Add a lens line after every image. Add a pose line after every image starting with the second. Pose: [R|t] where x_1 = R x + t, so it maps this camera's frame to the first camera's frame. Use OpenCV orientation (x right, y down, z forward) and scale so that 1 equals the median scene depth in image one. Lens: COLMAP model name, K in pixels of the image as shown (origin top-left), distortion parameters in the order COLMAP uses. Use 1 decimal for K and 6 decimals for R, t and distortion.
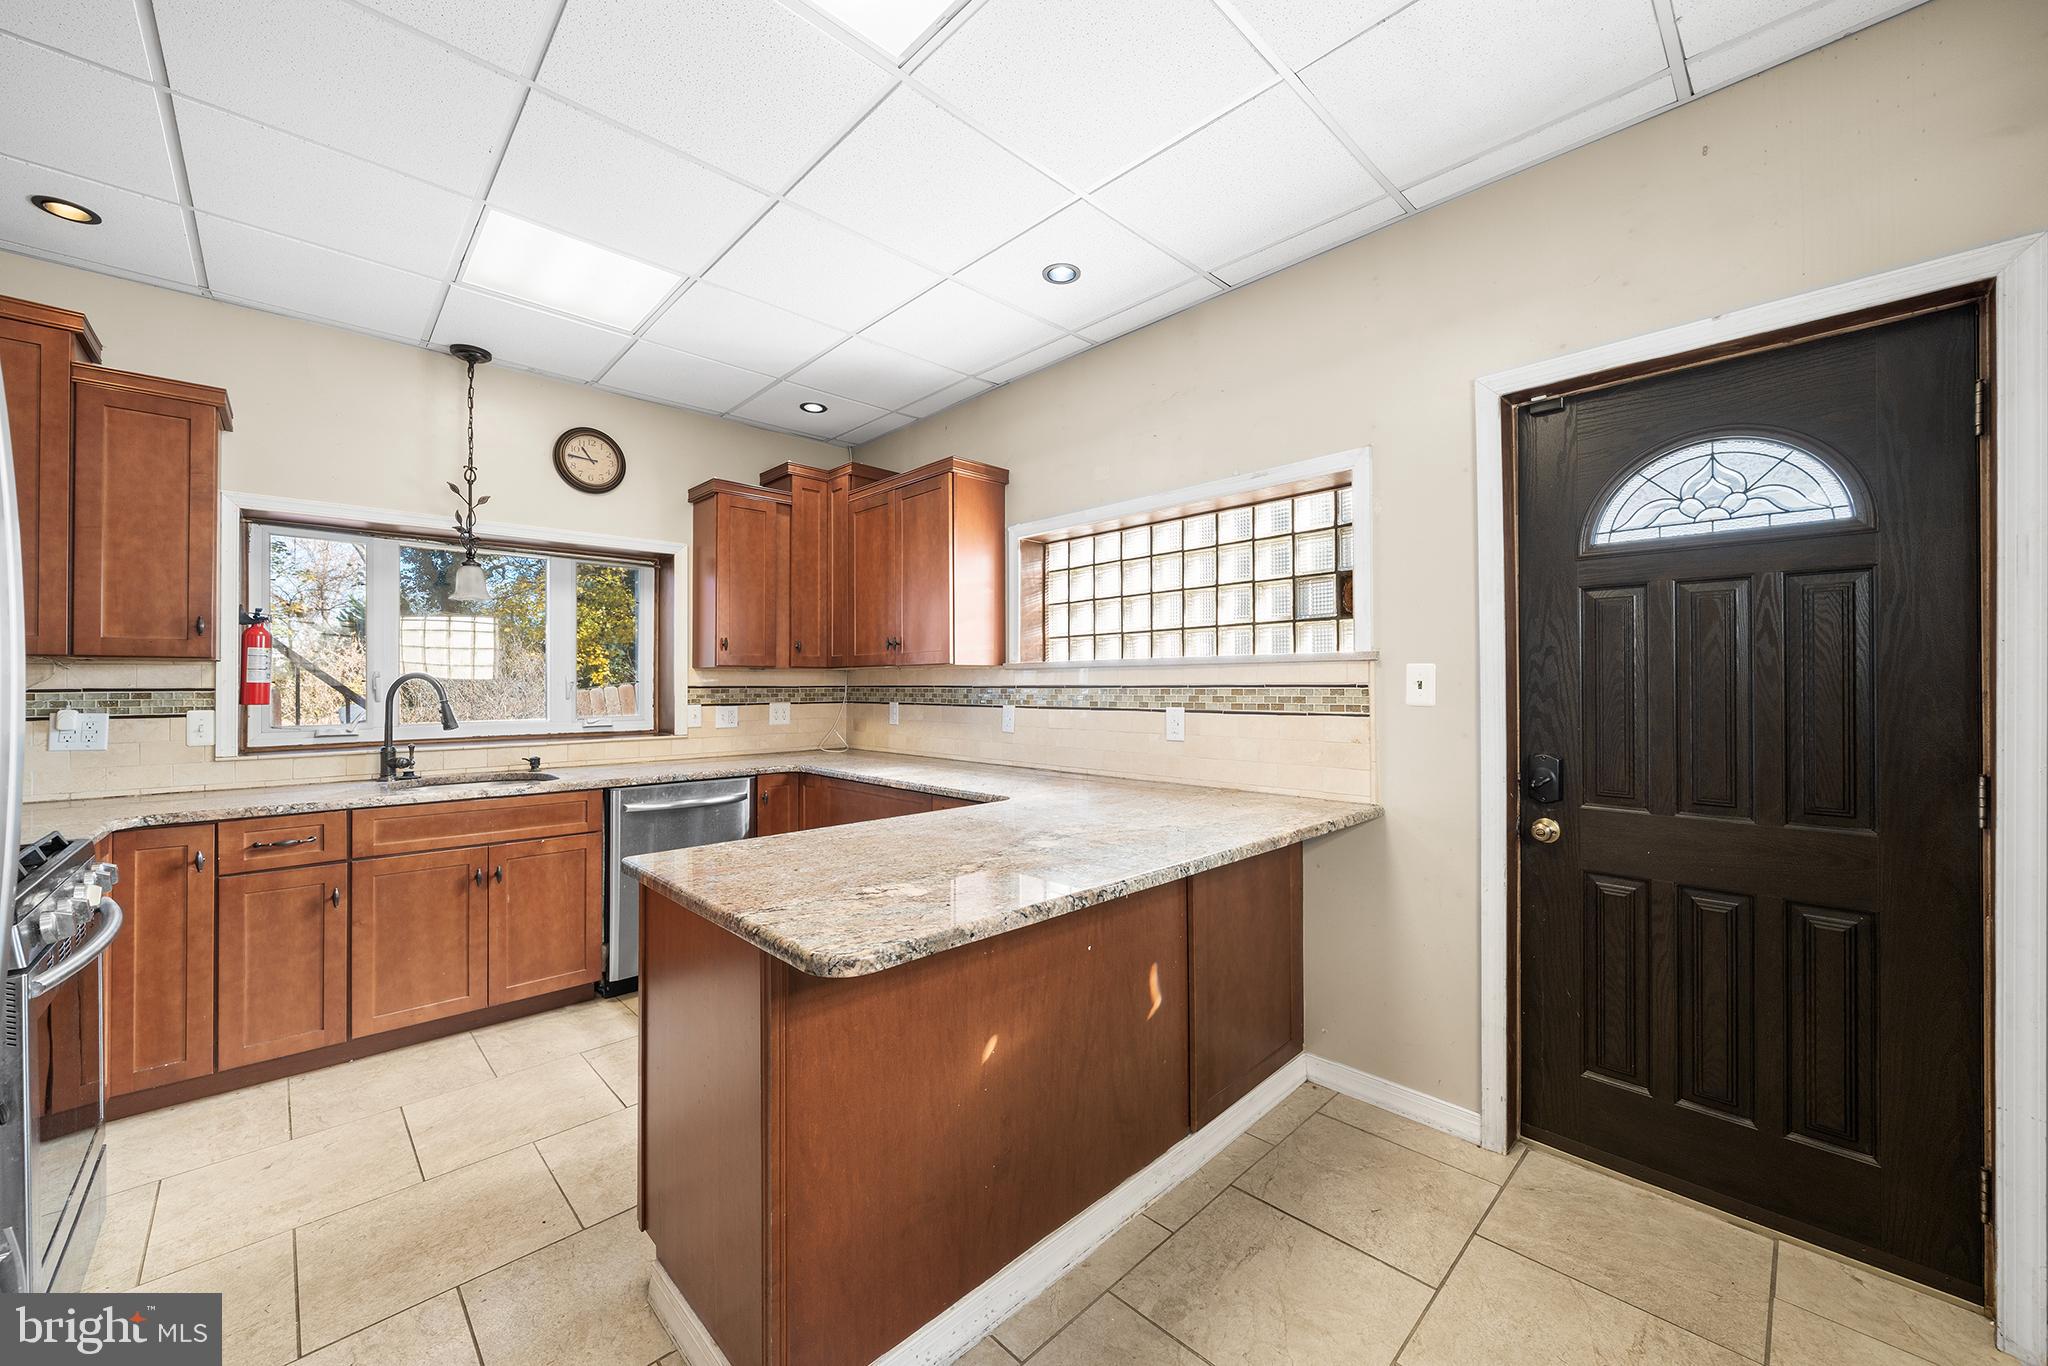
lens RADIAL K [[772.5, 0, 1024.8], [0, 772.5, 678.2], [0, 0, 1]] dist [-0.002682, -0.000324]
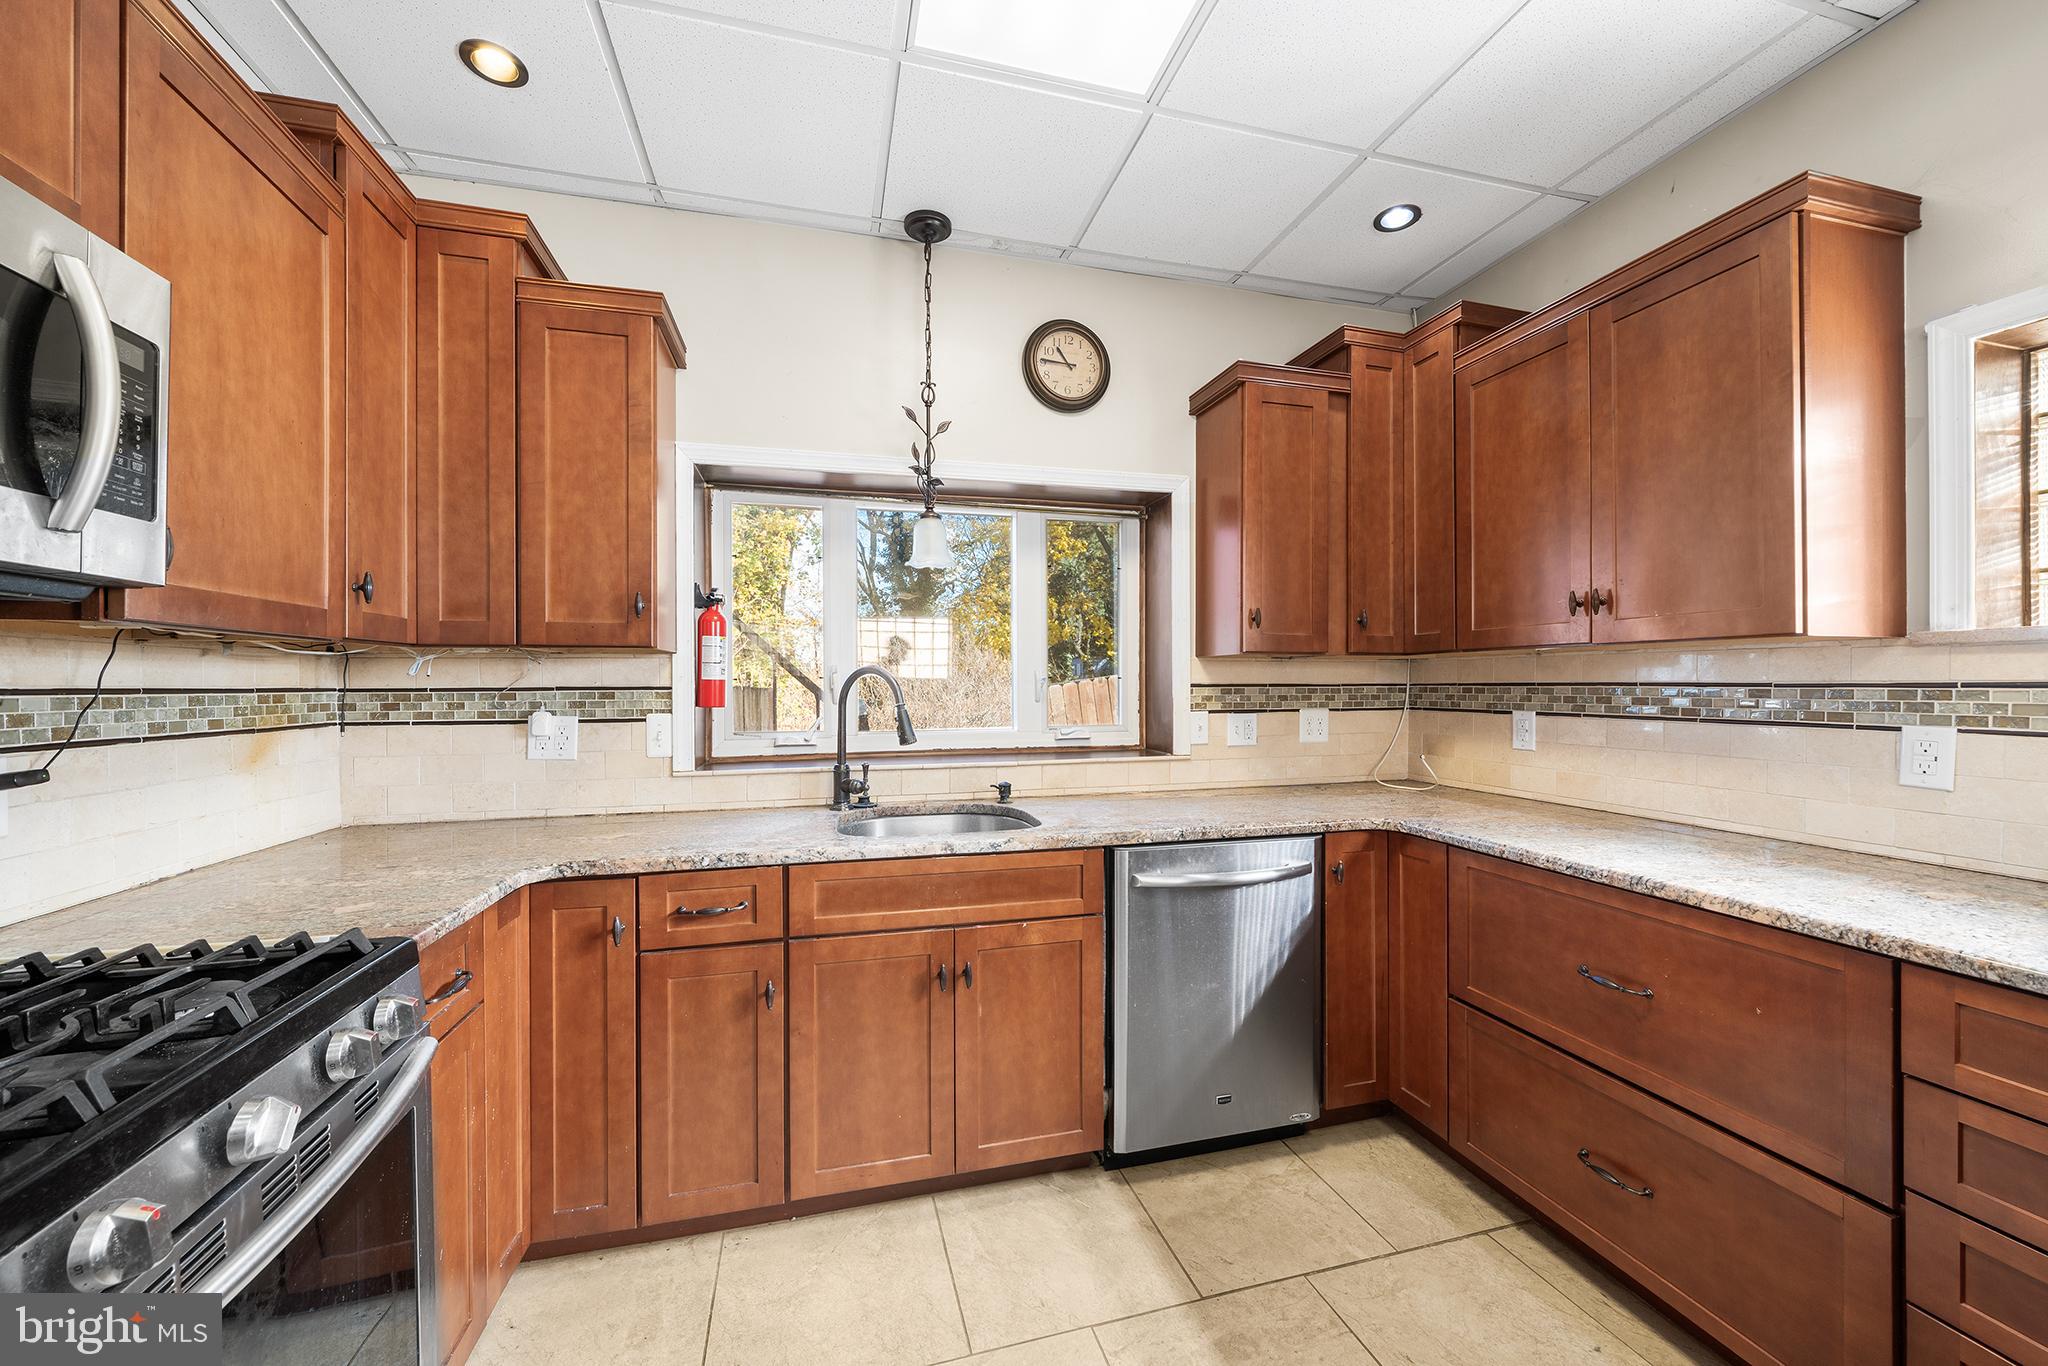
lens RADIAL K [[766.0, 0, 1024.0], [0, 766.0, 683.0], [0, 0, 1]] dist [-0.000234, 0.000009]
pose [[0.876797, -0.001108, -0.480859, -0.313364], [0.005301, 0.999959, 0.007360, 0.005011], [0.480831, -0.009002, 0.876767, 0.436130]]
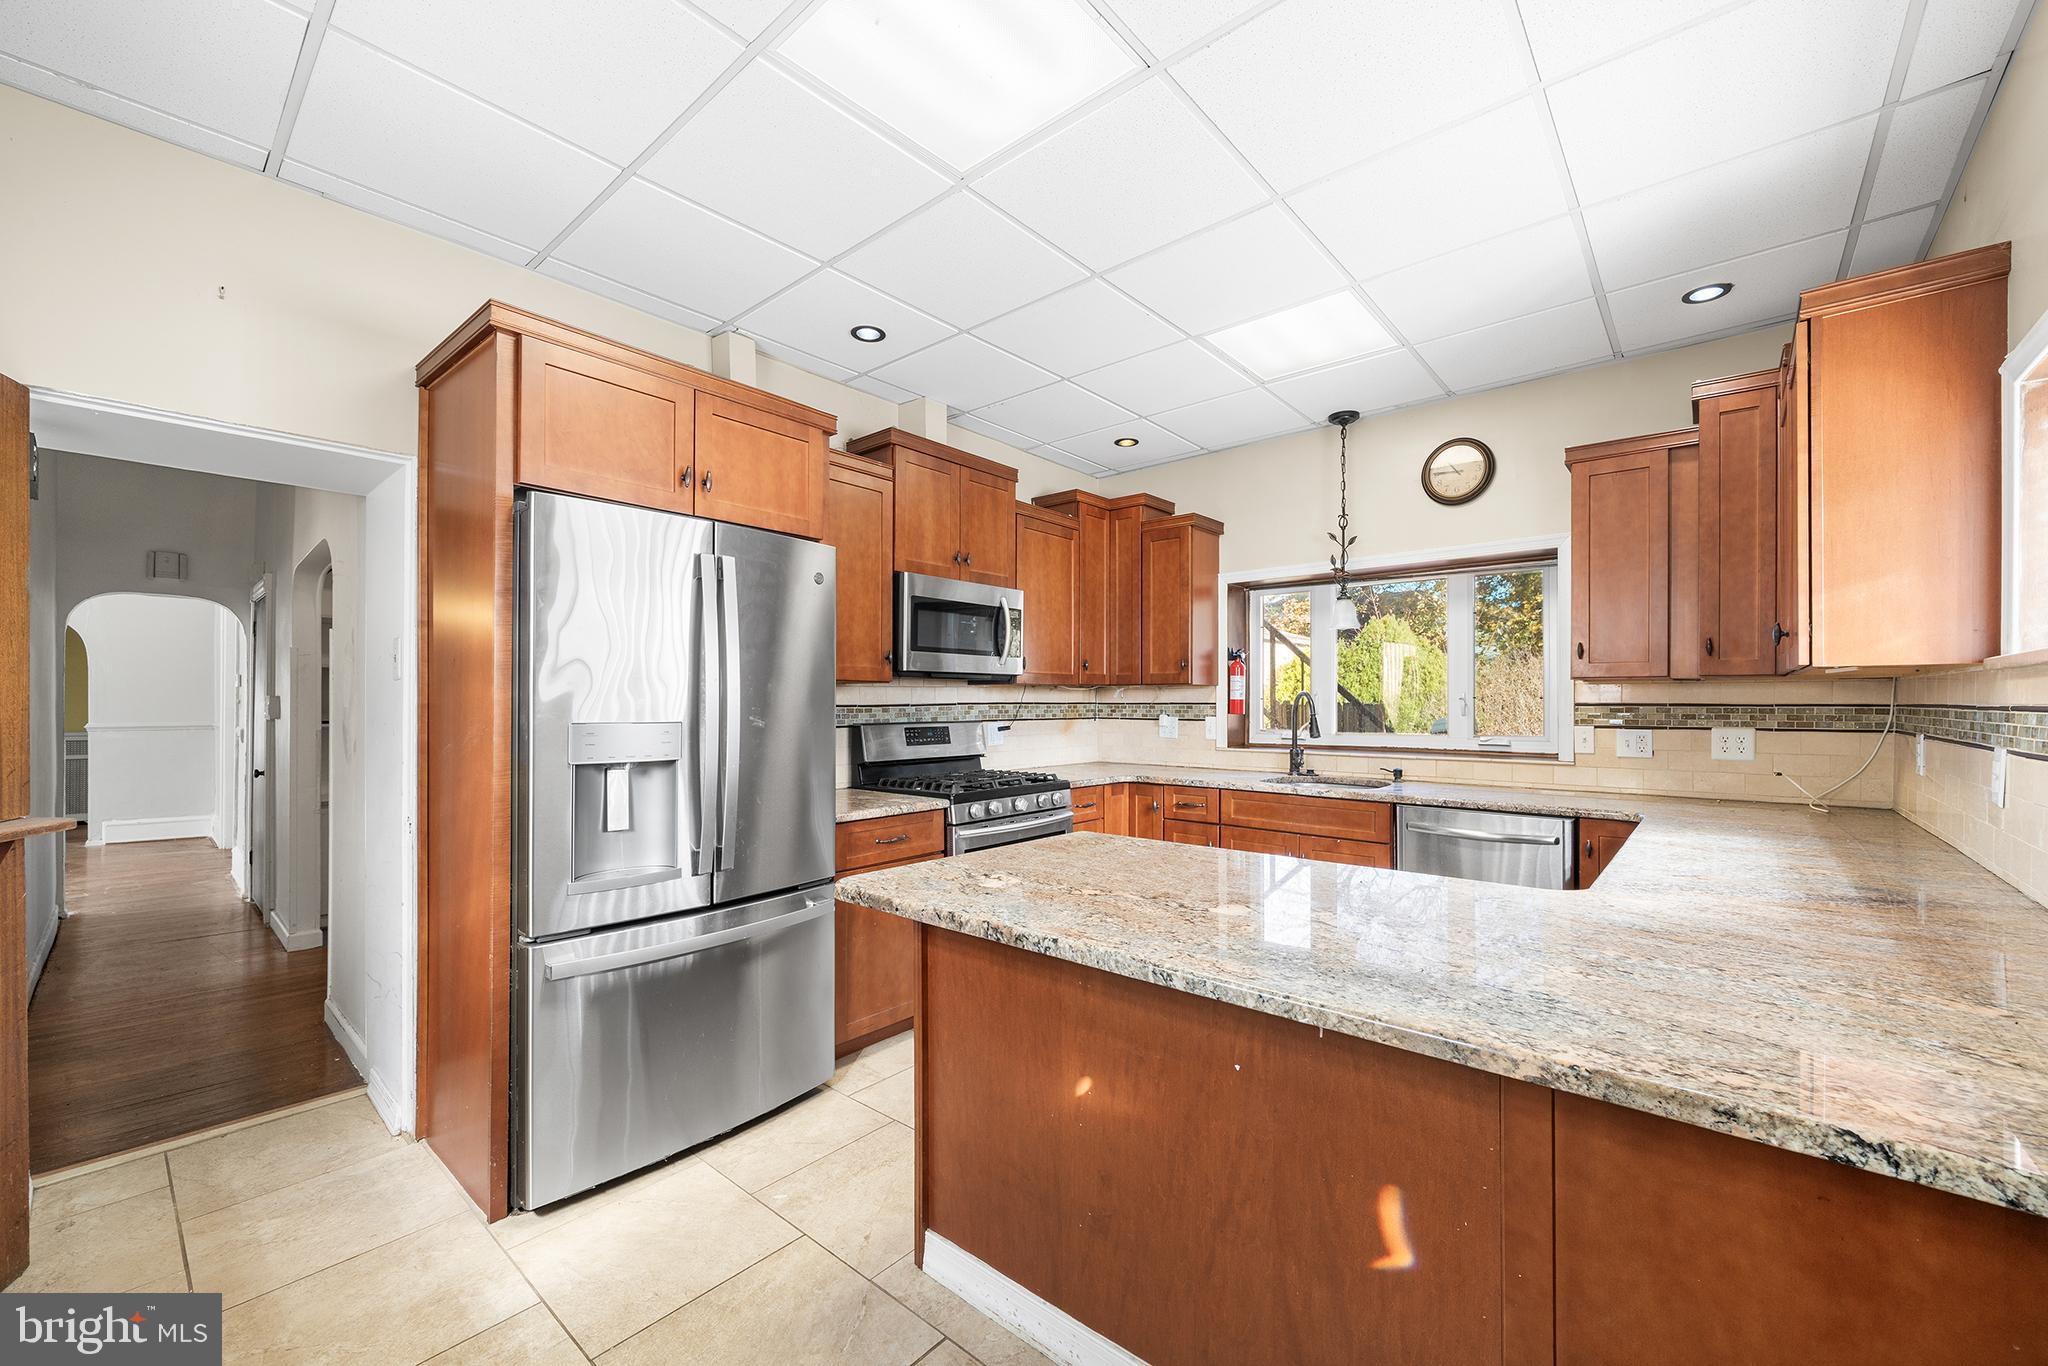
lens RADIAL K [[806.2, 0, 1022.3], [0, 806.2, 689.7], [0, 0, 1]] dist [-0.002018, -0.000279]
pose [[0.090239, -0.010287, -0.995867, 0.487786], [0.007872, 0.999923, -0.009615, -0.000566], [0.995889, -0.006972, 0.090313, 0.432213]]
